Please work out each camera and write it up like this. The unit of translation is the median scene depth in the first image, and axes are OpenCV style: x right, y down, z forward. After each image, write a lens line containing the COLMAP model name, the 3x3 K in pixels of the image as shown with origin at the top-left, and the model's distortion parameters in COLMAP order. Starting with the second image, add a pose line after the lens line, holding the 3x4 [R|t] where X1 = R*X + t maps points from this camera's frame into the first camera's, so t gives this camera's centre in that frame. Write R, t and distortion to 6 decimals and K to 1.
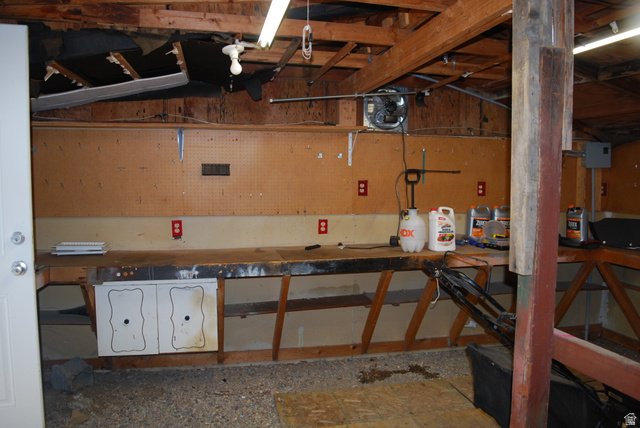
lens RADIAL K [[500.9, 0, 320.1], [0, 500.9, 211.4], [0, 0, 1]] dist [-0.091989, 0.011336]
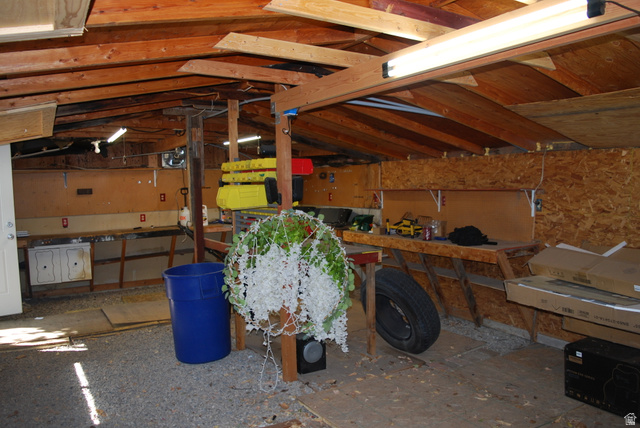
lens RADIAL K [[500.9, 0, 320.1], [0, 500.9, 211.4], [0, 0, 1]] dist [-0.091989, 0.011336]
pose [[0.952782, -0.048565, 0.299747, 0.093547], [0.051066, 0.998695, -0.000508, 0.043557], [-0.299331, 0.015791, 0.954019, -1.138630]]
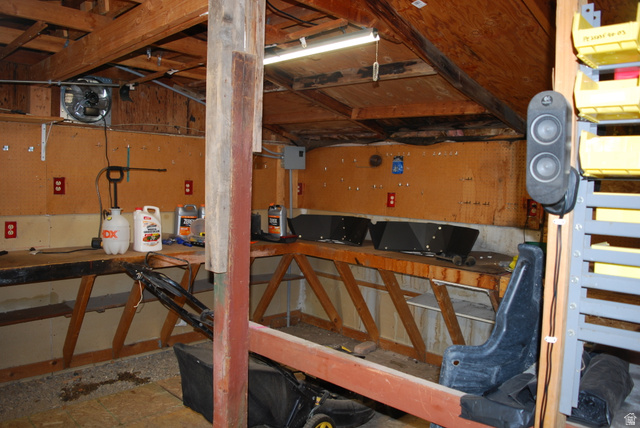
lens RADIAL K [[500.9, 0, 320.1], [0, 500.9, 211.4], [0, 0, 1]] dist [-0.091989, 0.011336]
pose [[0.847618, -0.013990, 0.530423, 0.018096], [0.012041, 0.999902, 0.007130, -0.001186], [-0.530471, 0.000343, 0.847703, 0.004681]]
